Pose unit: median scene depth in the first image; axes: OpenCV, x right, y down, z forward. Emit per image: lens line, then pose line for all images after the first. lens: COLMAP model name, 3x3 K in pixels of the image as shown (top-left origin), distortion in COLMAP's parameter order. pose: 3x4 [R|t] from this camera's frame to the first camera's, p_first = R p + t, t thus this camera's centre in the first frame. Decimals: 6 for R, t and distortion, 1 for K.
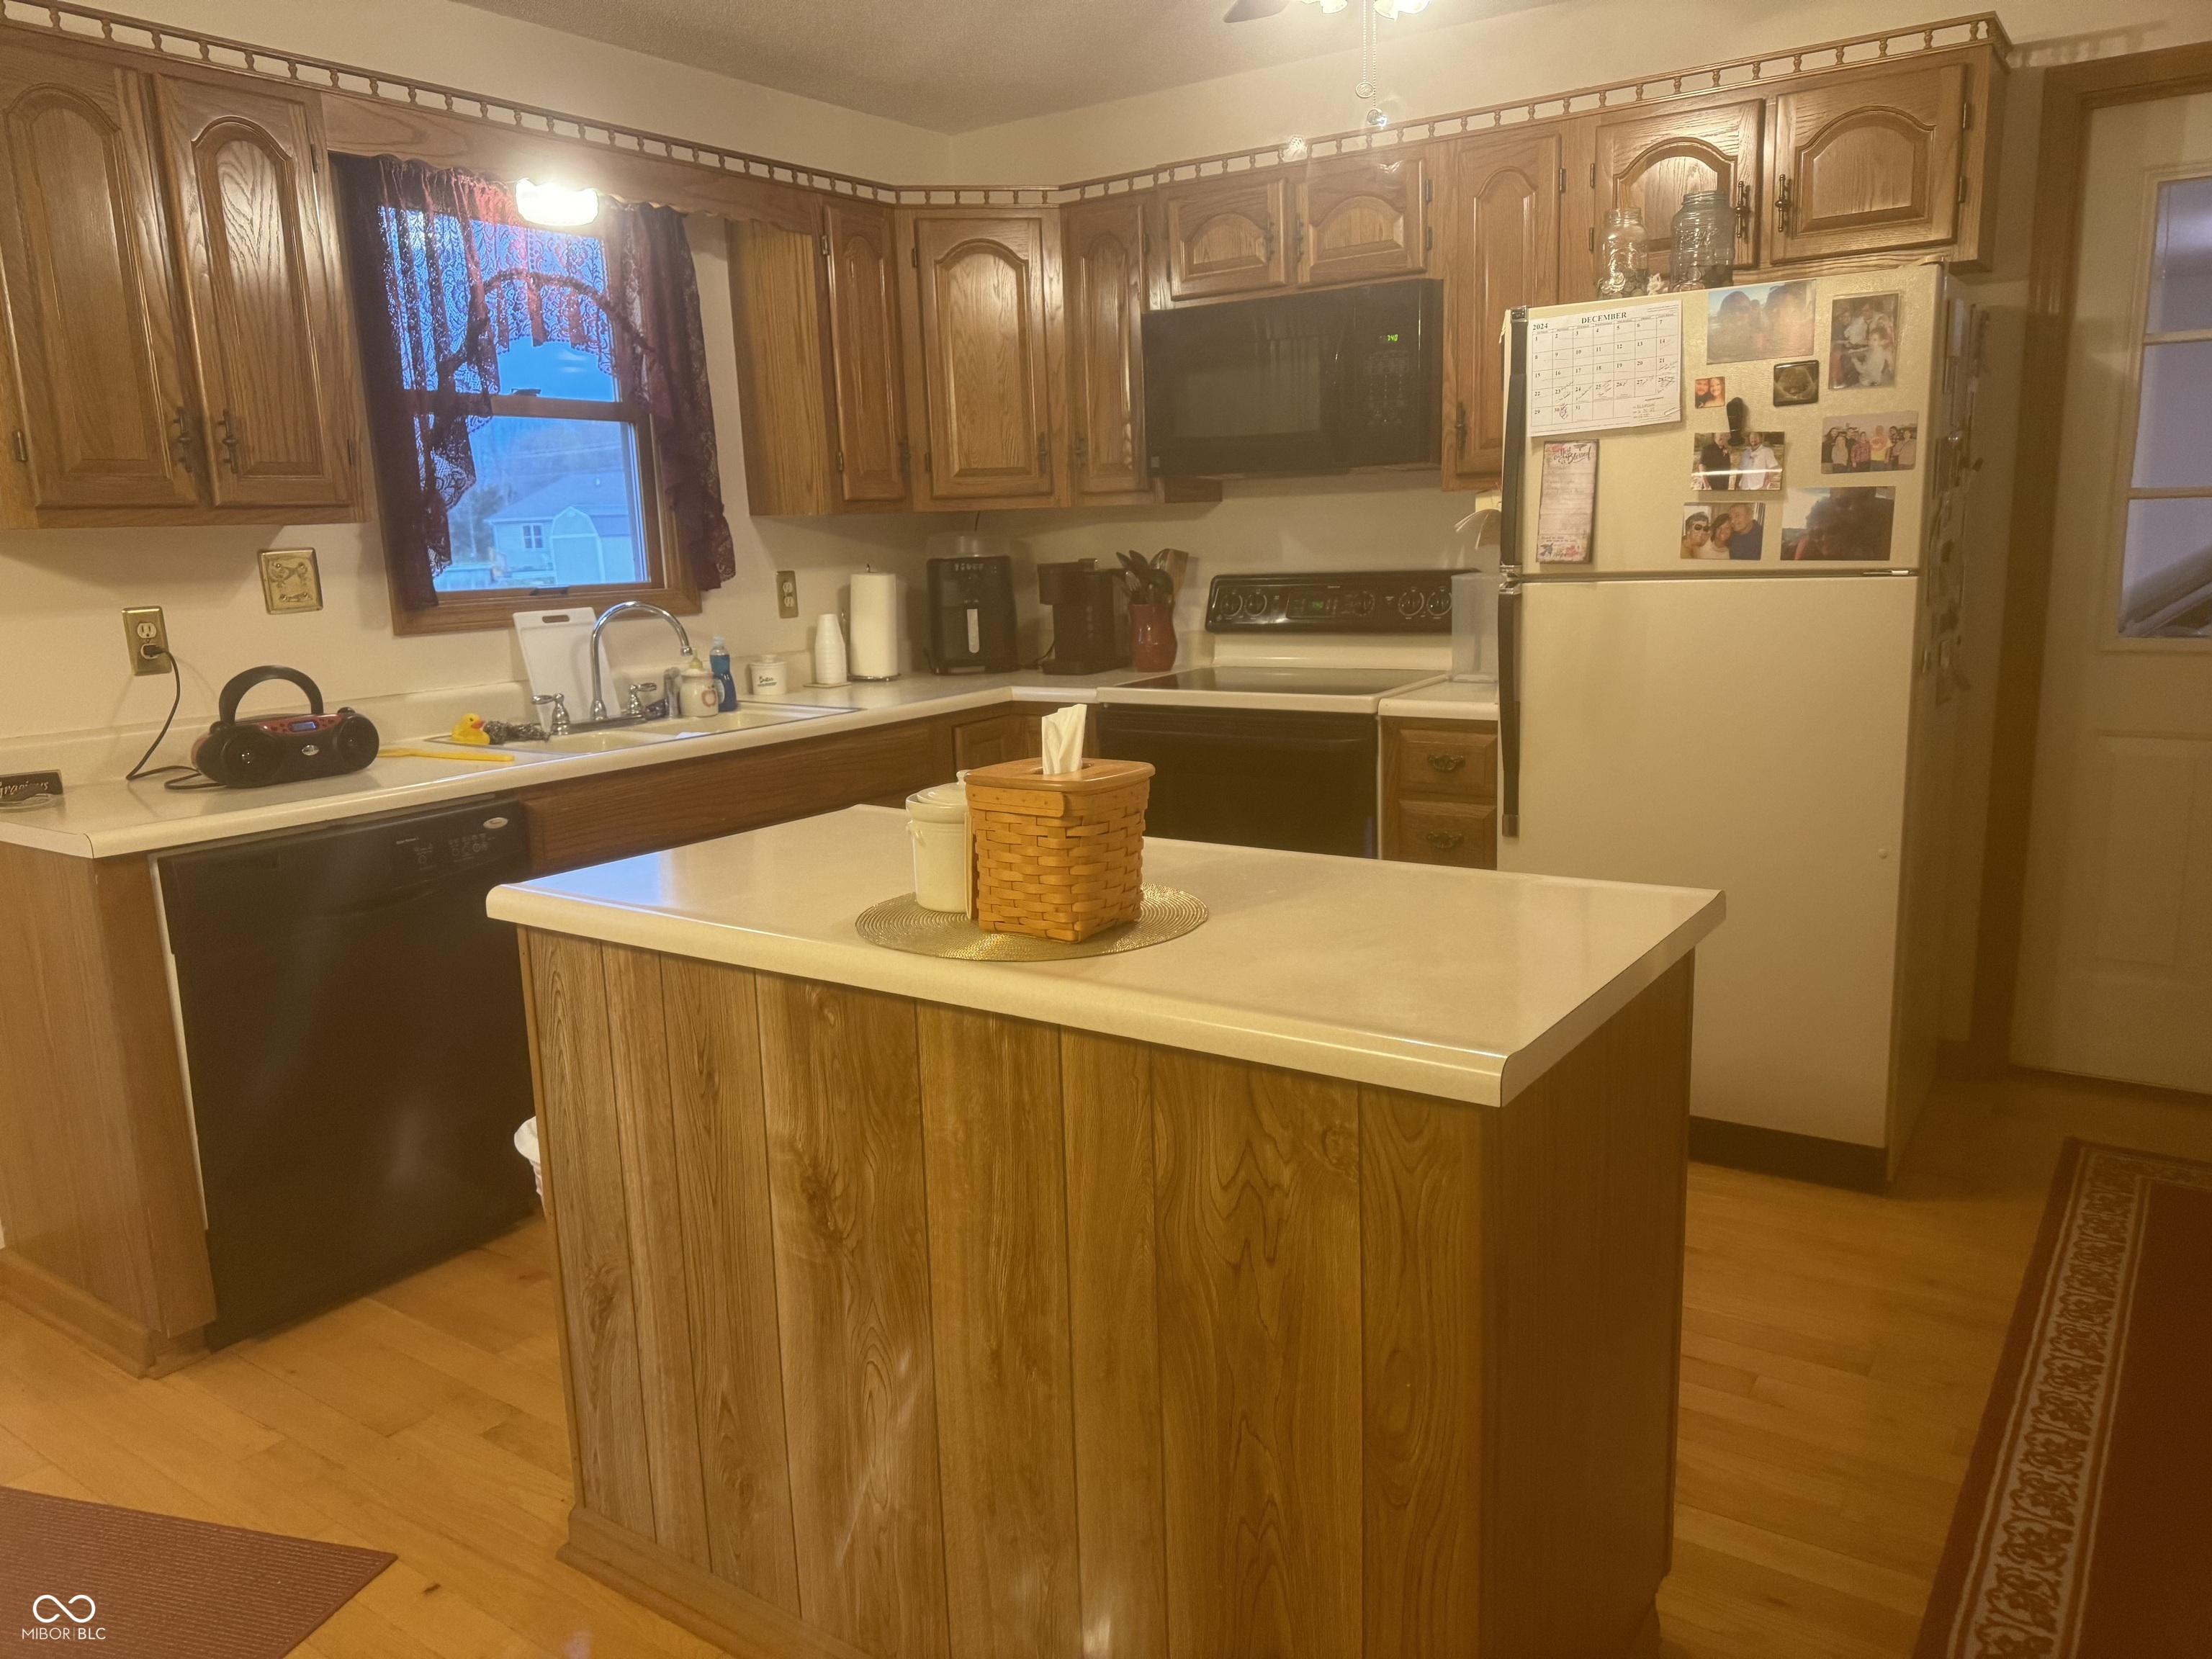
lens RADIAL K [[1578.4, 0, 1106.0], [0, 1578.4, 829.5], [0, 0, 1]] dist [0.072975, -0.069096]
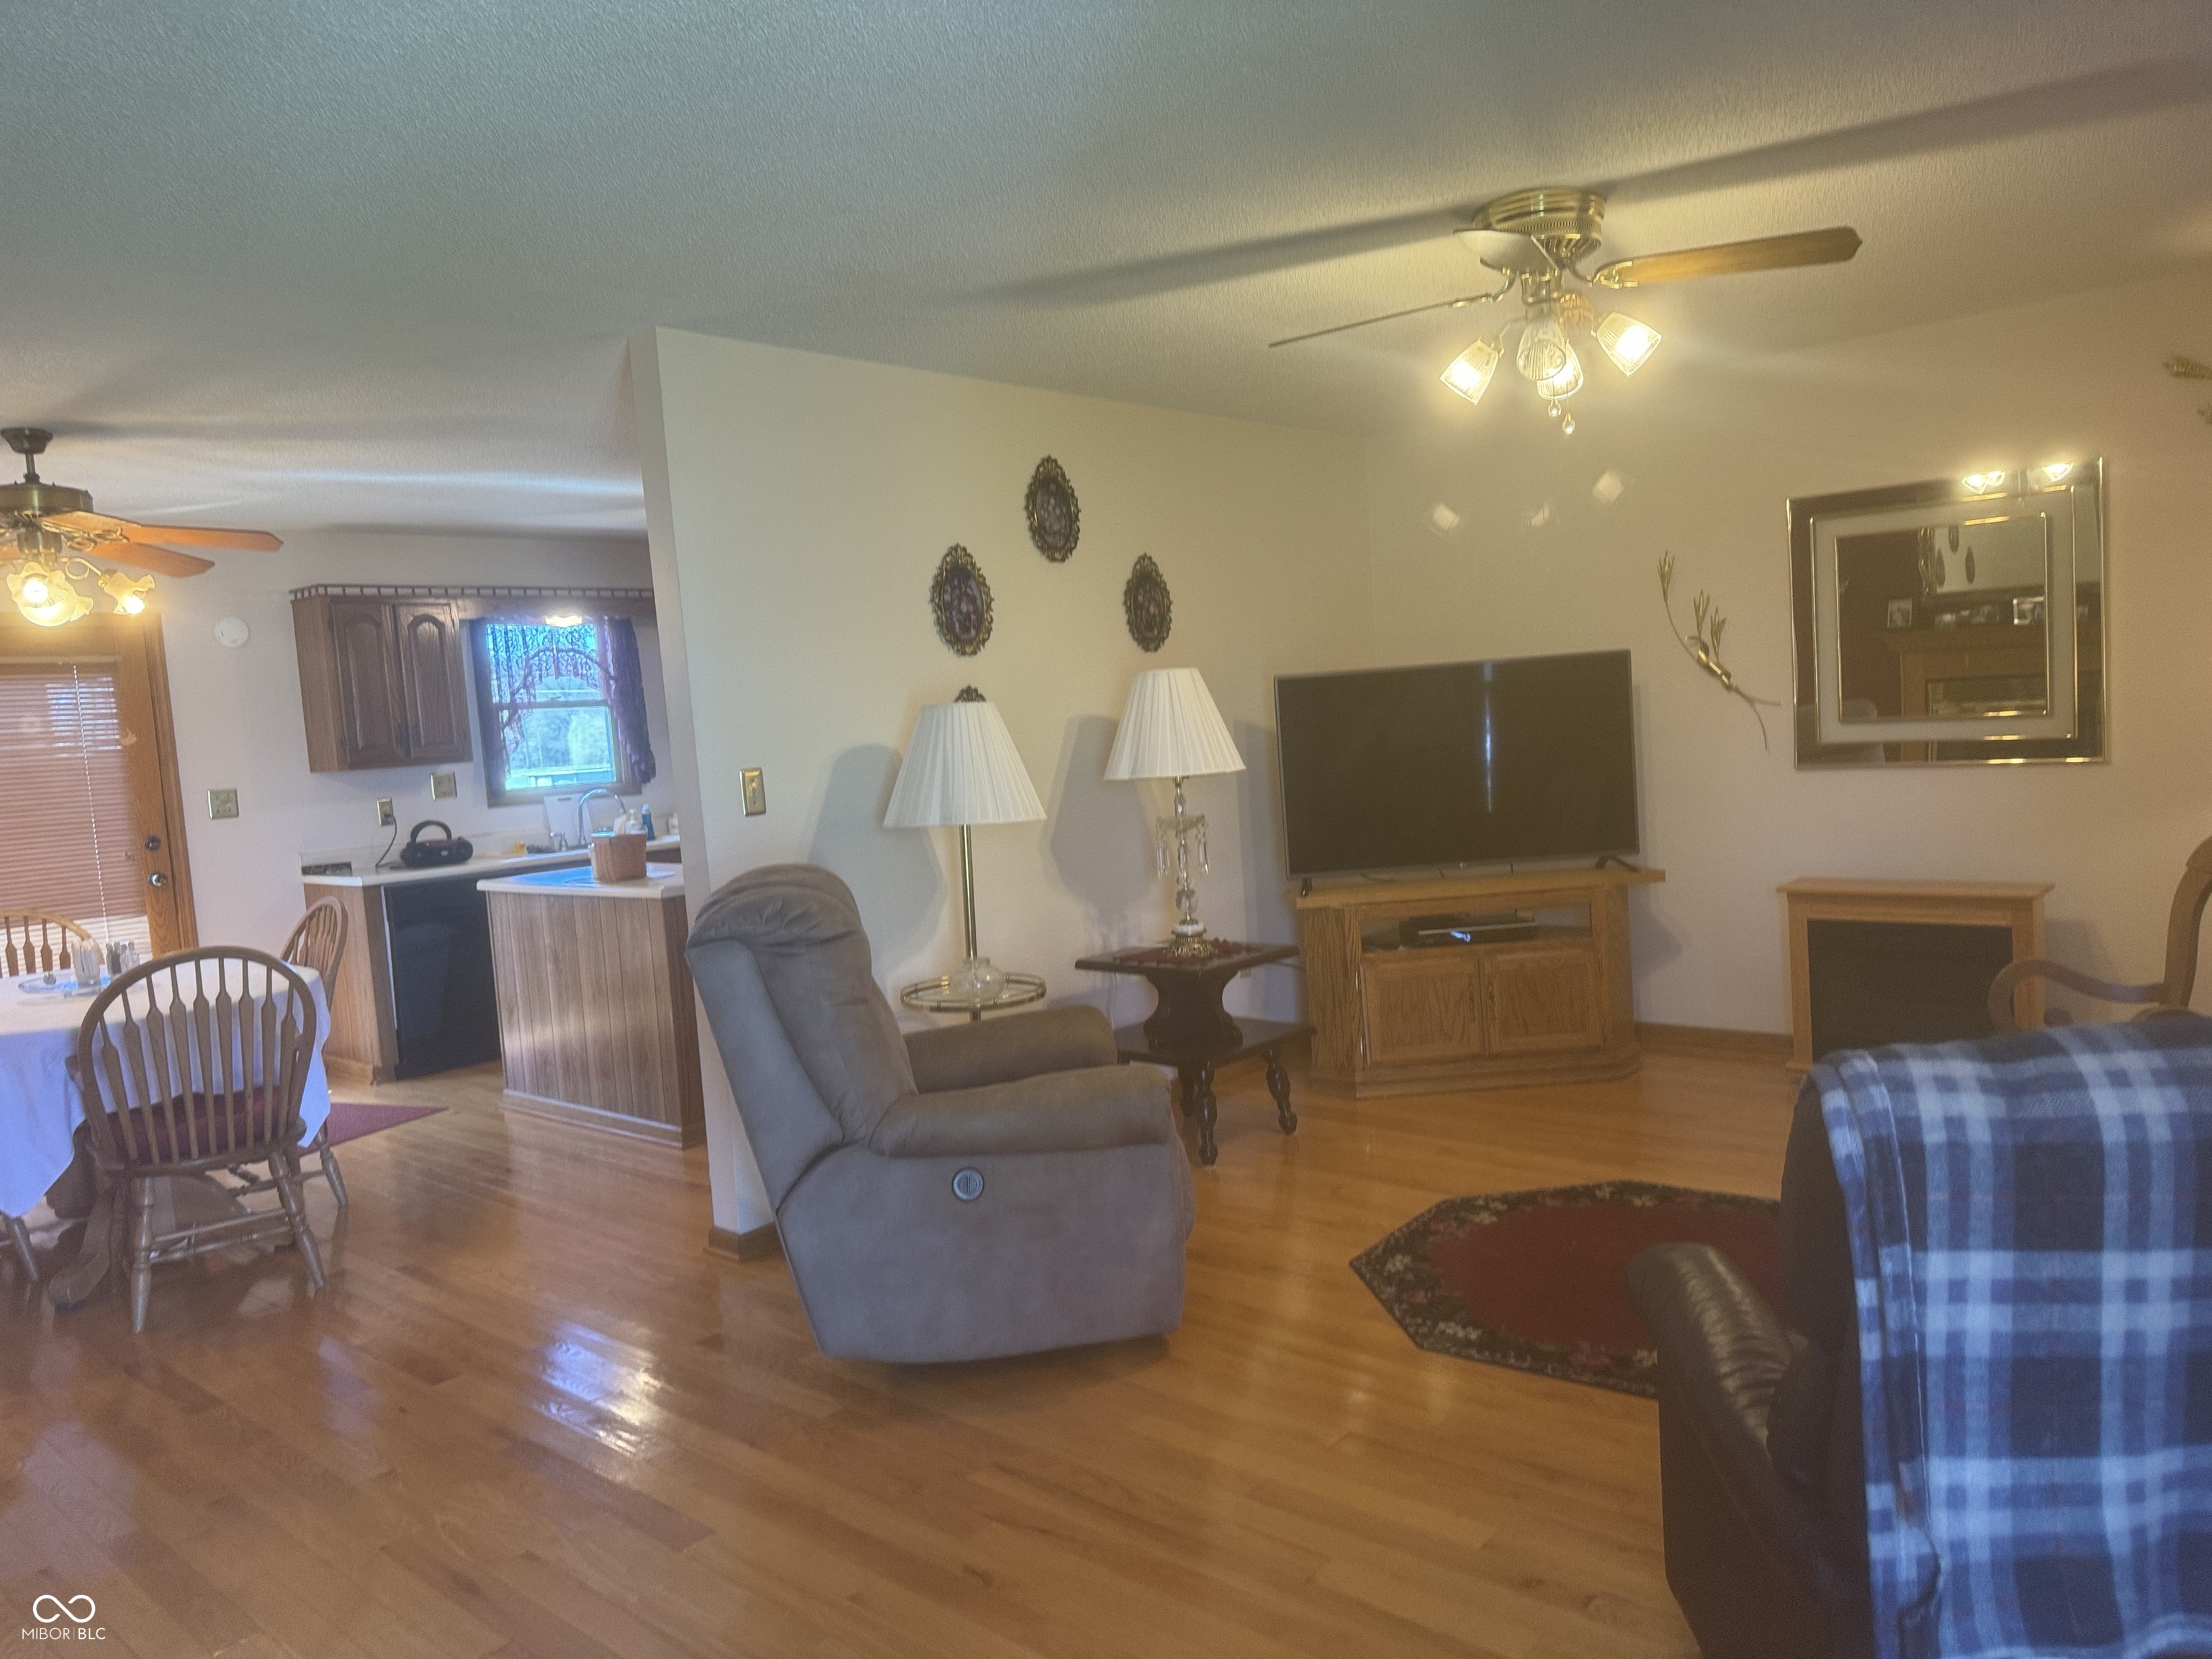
lens RADIAL K [[1578.4, 0, 1106.0], [0, 1578.4, 829.5], [0, 0, 1]] dist [0.072975, -0.069096]
pose [[0.992336, -0.024159, -0.121185, 0.820411], [0.010757, 0.993868, -0.110053, 0.196702], [0.123101, 0.107906, 0.986510, -1.316941]]
